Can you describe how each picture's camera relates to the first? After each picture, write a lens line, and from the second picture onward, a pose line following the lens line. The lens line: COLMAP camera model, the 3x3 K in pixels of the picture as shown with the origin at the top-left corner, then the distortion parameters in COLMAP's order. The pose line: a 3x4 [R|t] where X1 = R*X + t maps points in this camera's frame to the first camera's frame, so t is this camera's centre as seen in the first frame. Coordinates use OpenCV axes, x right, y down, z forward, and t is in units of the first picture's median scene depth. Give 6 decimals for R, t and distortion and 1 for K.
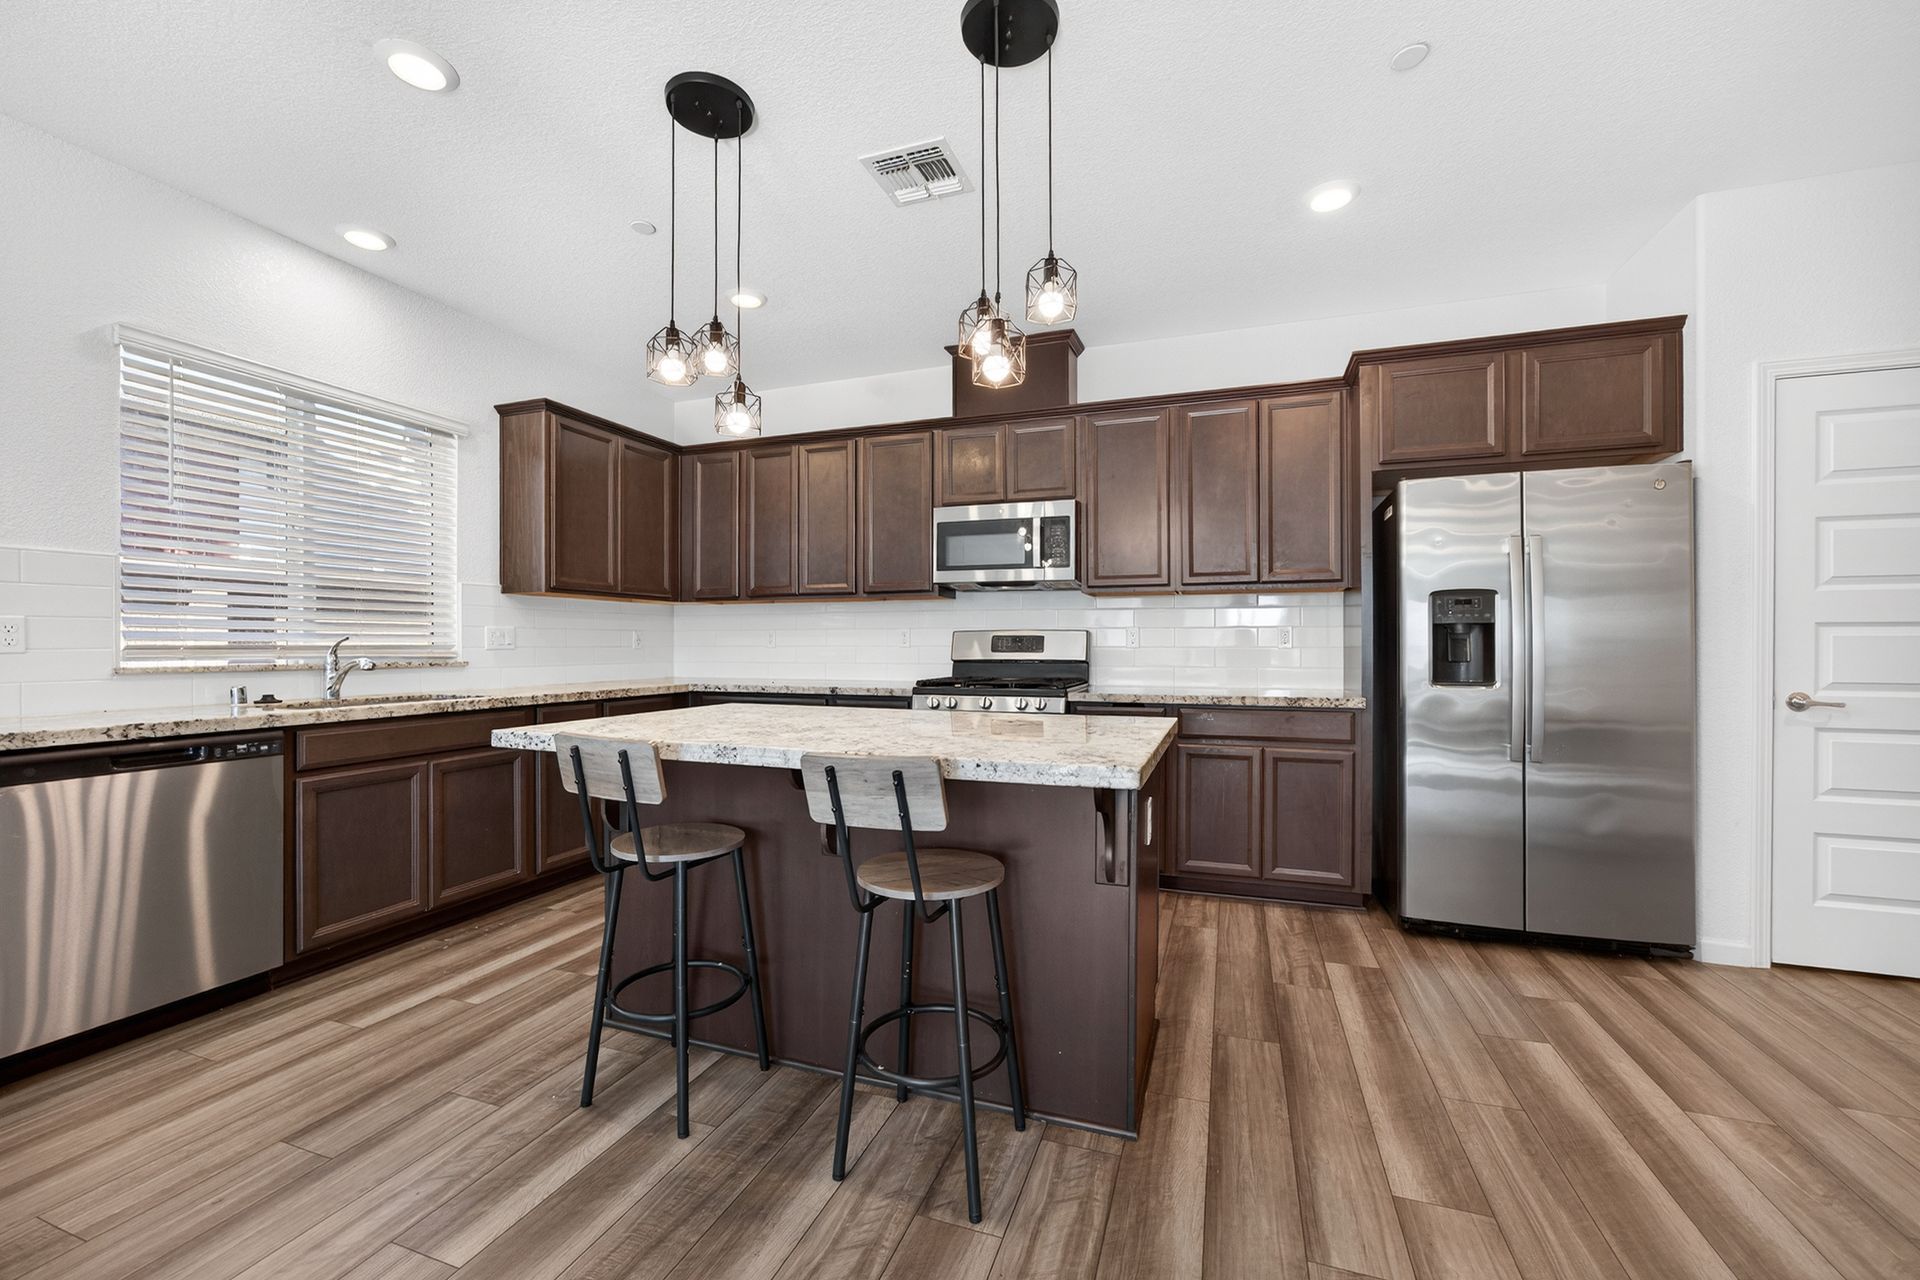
lens RADIAL K [[748.9, 0, 955.0], [0, 748.9, 647.4], [0, 0, 1]] dist [-0.022538, -0.000019]
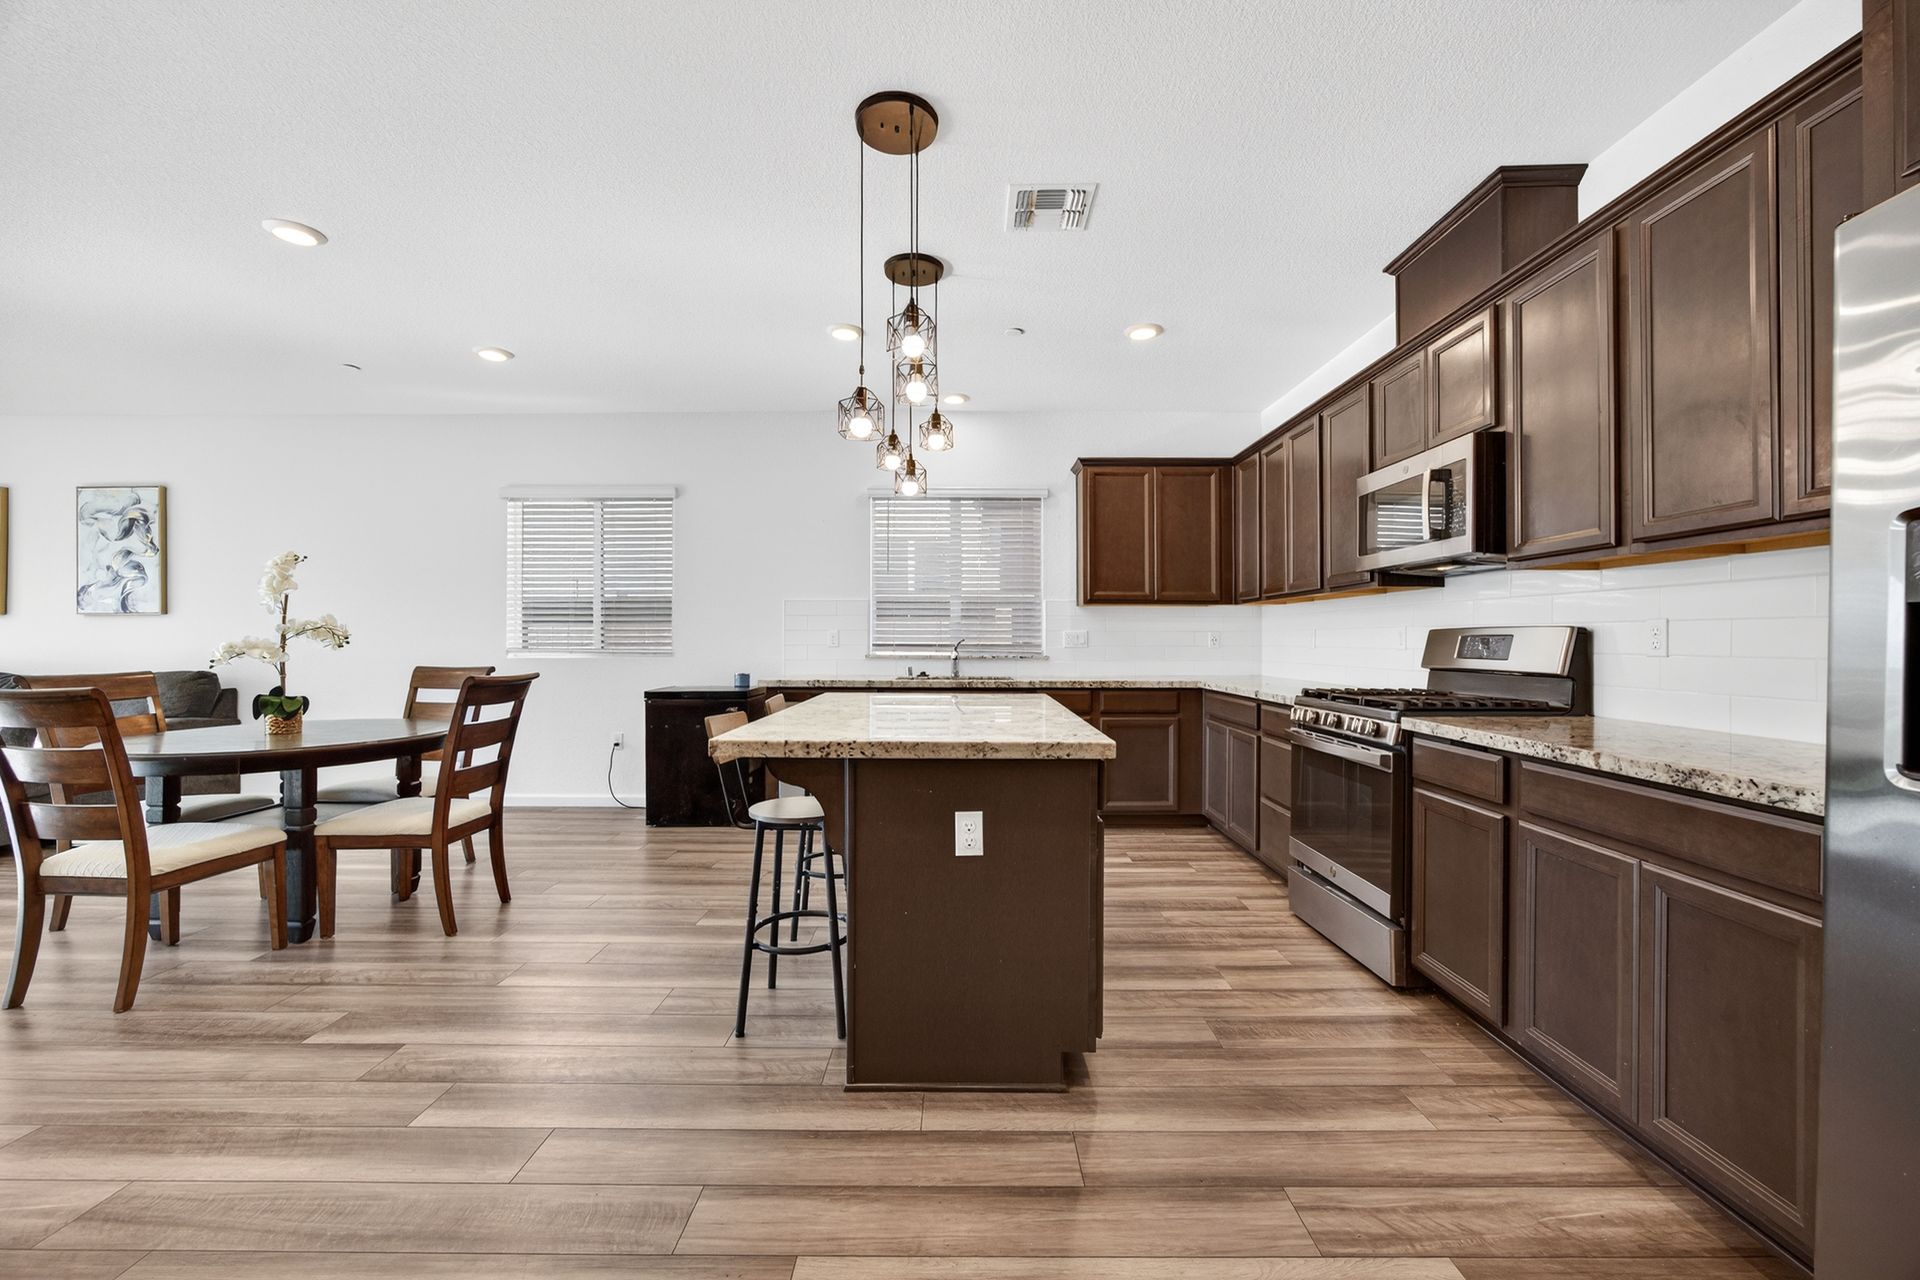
lens RADIAL K [[751.4, 0, 967.3], [0, 751.4, 639.2], [0, 0, 1]] dist [-0.046097, 0.016832]
pose [[0.348645, 0.000142, -0.937255, 0.735332], [-0.004604, 0.999988, -0.001561, -0.011638], [0.937244, 0.004859, 0.348641, 0.422194]]
